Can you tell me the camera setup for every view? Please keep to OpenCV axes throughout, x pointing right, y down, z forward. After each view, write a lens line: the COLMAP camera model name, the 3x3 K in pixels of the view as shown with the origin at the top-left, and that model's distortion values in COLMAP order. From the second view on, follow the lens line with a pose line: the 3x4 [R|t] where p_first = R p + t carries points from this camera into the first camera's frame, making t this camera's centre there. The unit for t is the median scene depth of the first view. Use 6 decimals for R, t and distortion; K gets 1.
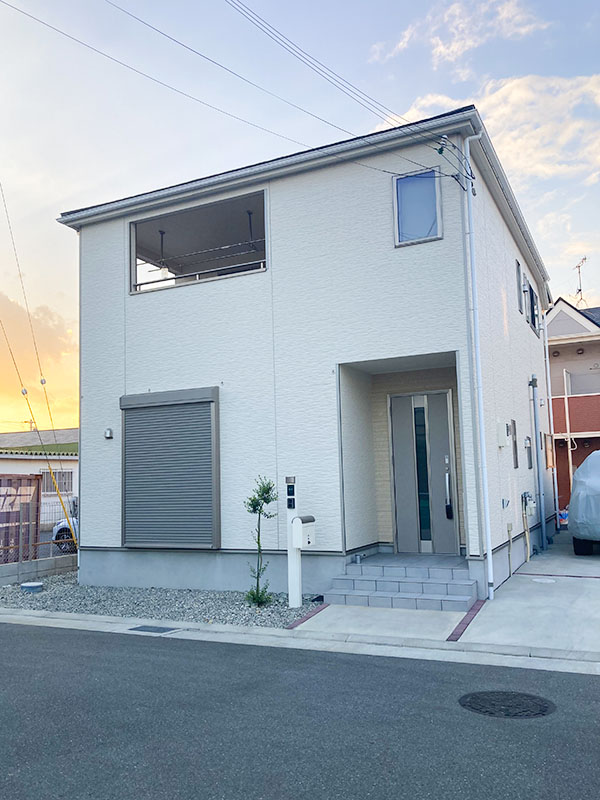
lens RADIAL K [[657.6, 0, 298.6], [0, 657.6, 416.6], [0, 0, 1]] dist [0.000215, -0.004097]
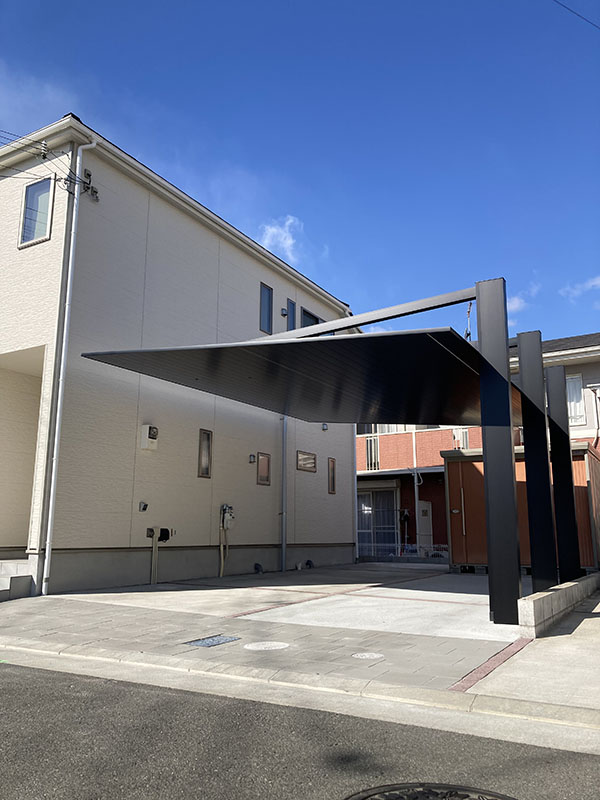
lens RADIAL K [[643.9, 0, 300.0], [0, 643.9, 400.0], [0, 0, 1]] dist [0.006824, 0.001642]
pose [[0.998024, 0.017369, -0.060379, 0.662788], [-0.024088, 0.993372, -0.112390, 0.082762], [0.058027, 0.113623, 0.991828, 0.046987]]
